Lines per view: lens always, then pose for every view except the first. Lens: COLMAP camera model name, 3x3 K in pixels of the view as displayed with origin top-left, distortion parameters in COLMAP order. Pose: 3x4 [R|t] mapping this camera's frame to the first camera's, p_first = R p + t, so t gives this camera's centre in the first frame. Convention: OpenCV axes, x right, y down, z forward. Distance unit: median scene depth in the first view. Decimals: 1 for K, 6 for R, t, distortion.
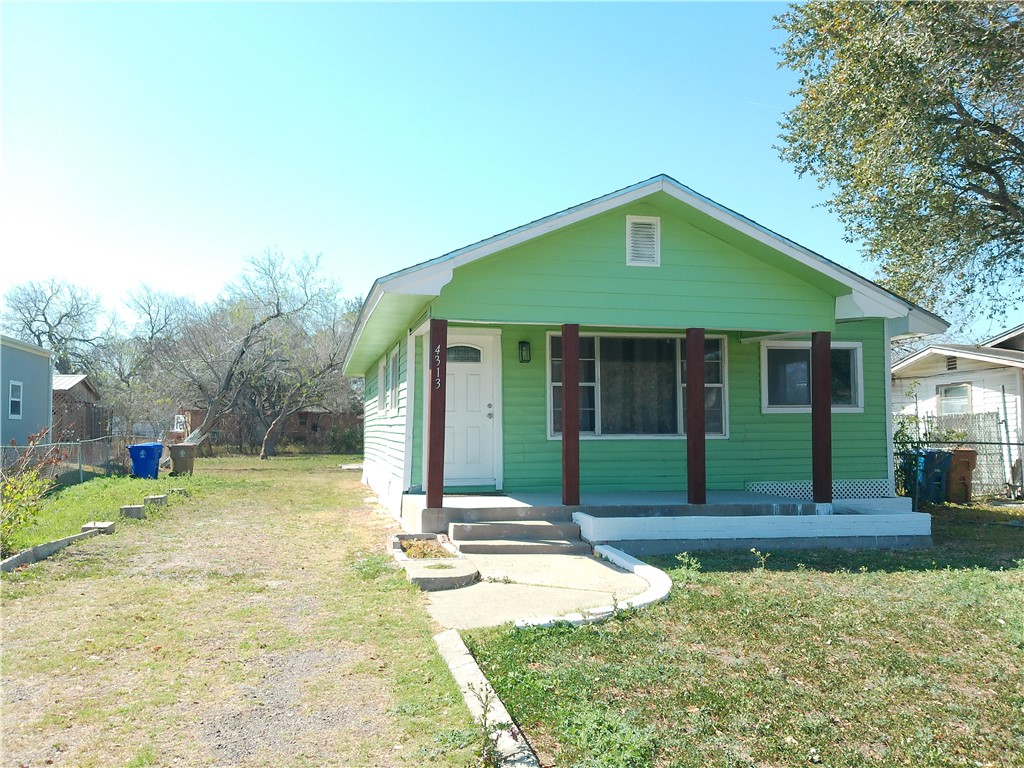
lens RADIAL K [[831.1, 0, 512.0], [0, 831.1, 384.0], [0, 0, 1]] dist [0.094207, -0.193804]
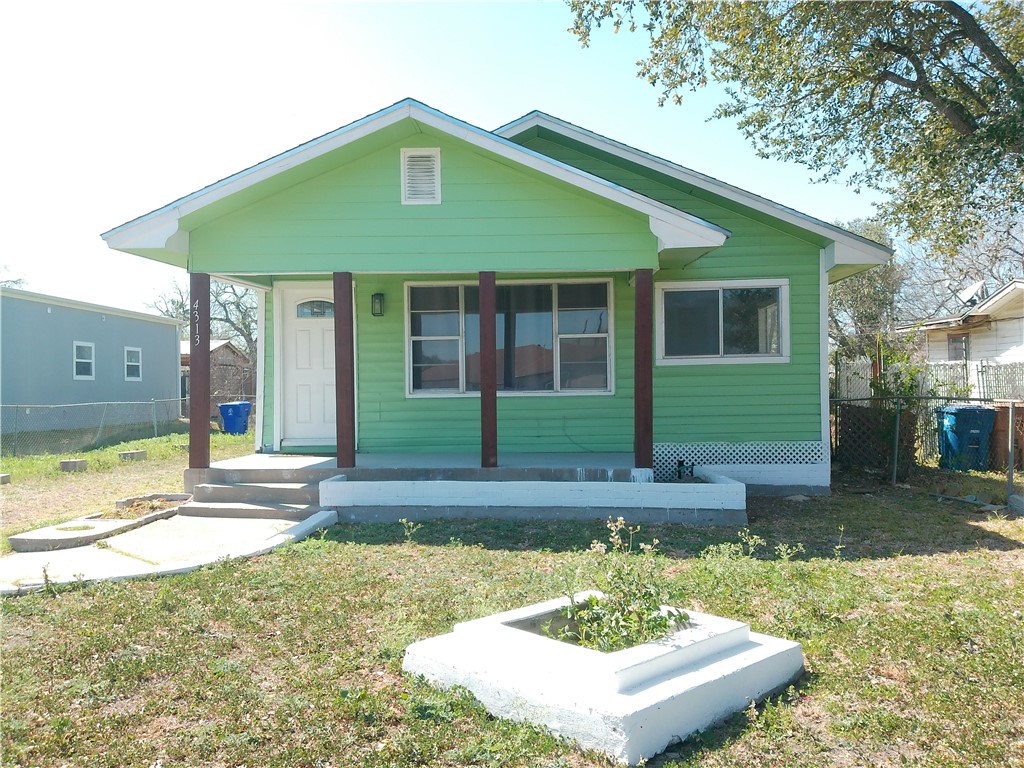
lens RADIAL K [[831.1, 0, 512.0], [0, 831.1, 384.0], [0, 0, 1]] dist [0.094207, -0.193804]
pose [[0.963974, -0.010104, -0.265804, 0.473940], [0.023527, 0.998601, 0.047365, 0.011471], [0.264953, -0.051912, 0.962863, 0.143944]]
